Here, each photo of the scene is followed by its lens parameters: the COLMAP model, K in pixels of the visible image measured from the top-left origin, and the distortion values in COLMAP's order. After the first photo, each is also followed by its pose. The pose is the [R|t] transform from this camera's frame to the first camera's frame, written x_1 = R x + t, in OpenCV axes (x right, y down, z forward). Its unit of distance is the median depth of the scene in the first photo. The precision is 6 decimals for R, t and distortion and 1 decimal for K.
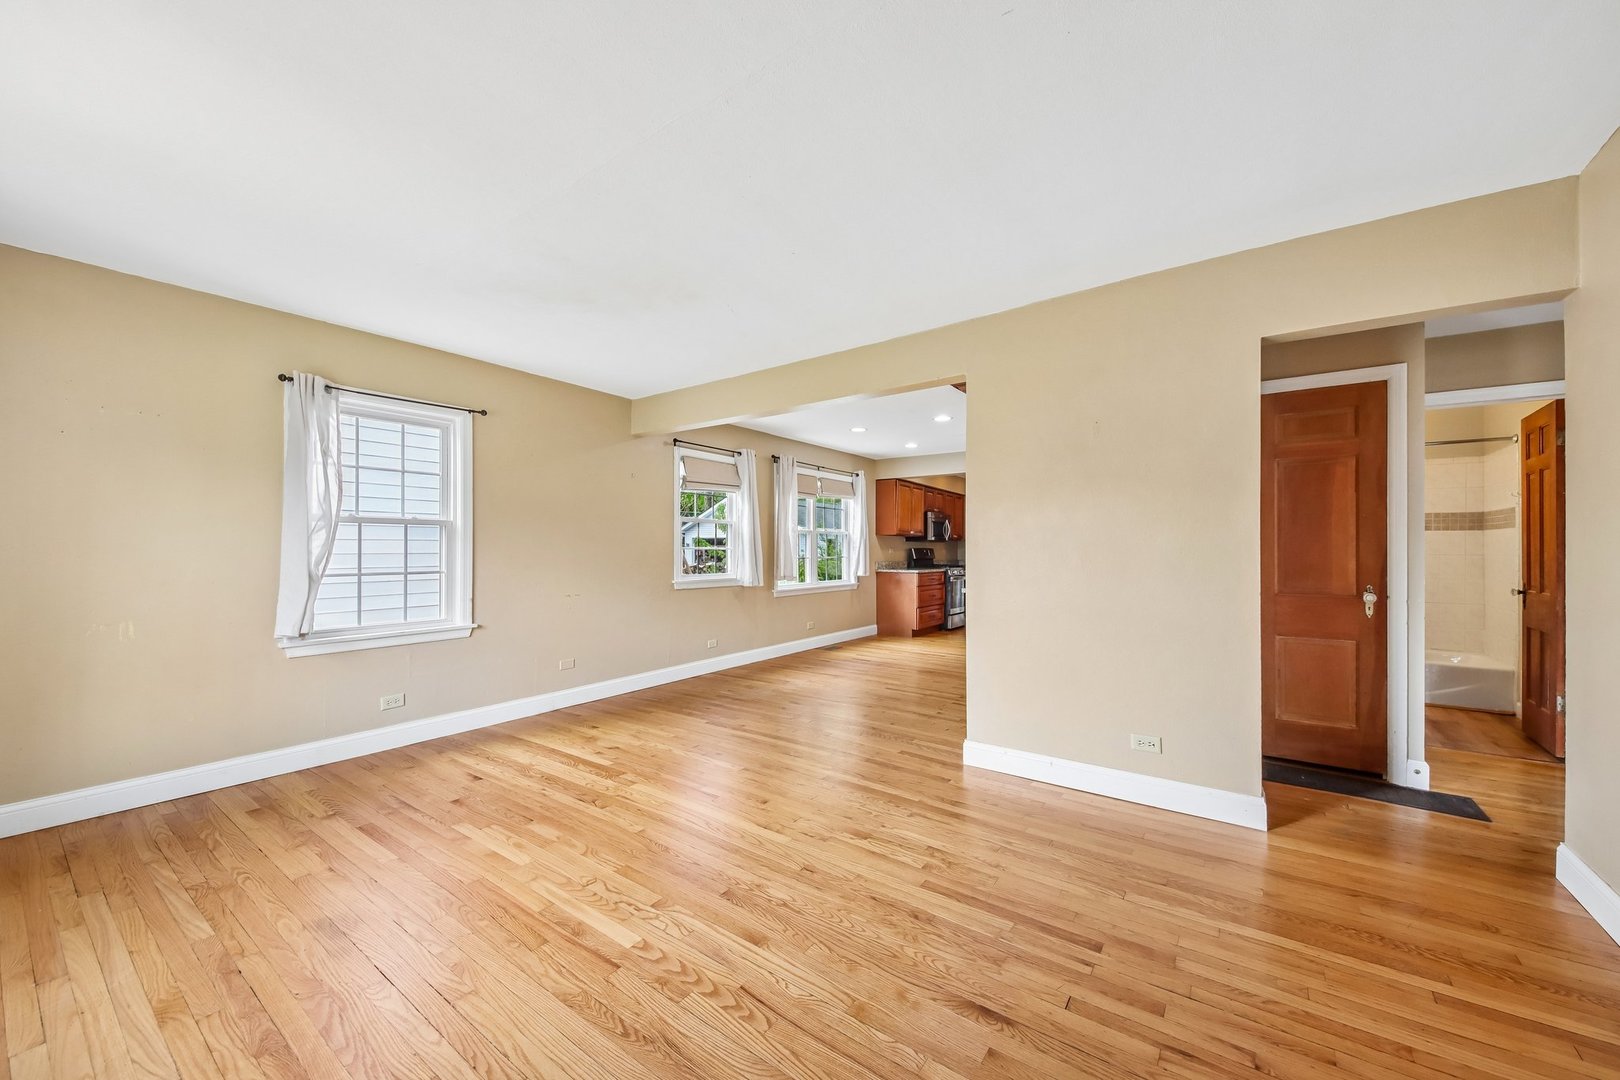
lens RADIAL K [[600.7, 0, 802.2], [0, 600.7, 542.7], [0, 0, 1]] dist [0.050853, -0.023193]
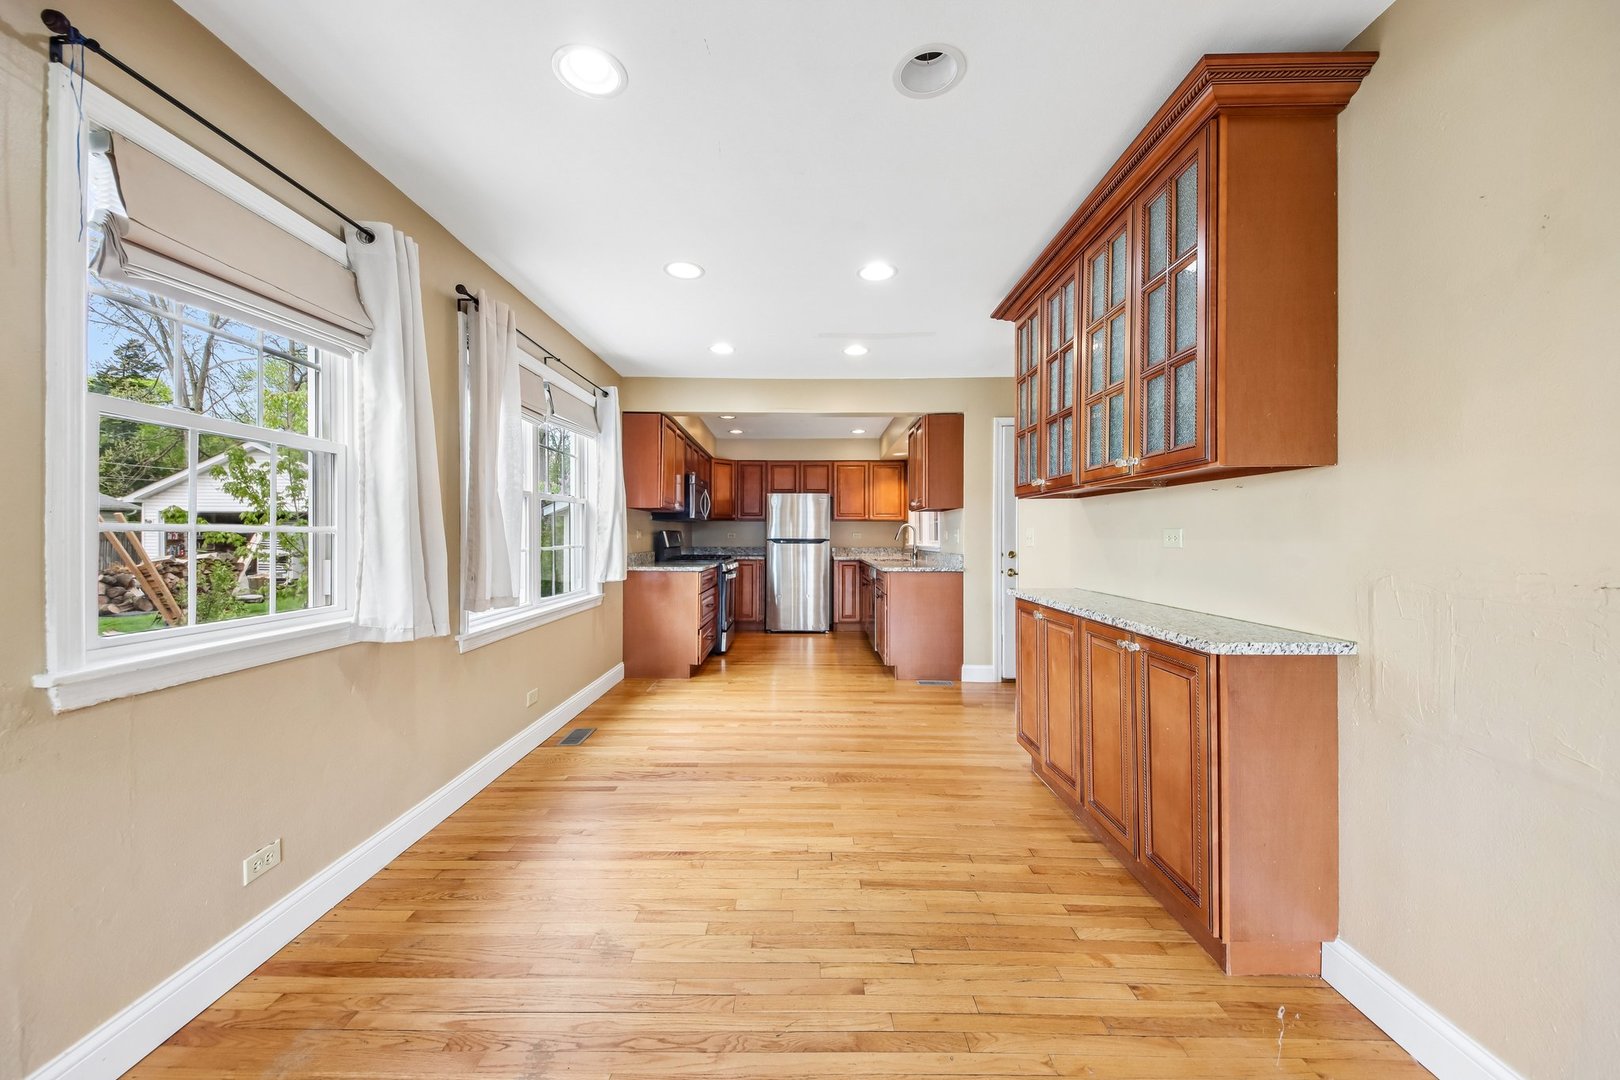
lens RADIAL K [[600.7, 0, 802.2], [0, 600.7, 542.7], [0, 0, 1]] dist [0.050853, -0.023193]
pose [[0.810073, -0.007062, 0.586287, -0.200635], [-0.009943, 0.999618, 0.025779, 0.010543], [-0.586245, -0.026712, 0.809693, 1.081326]]
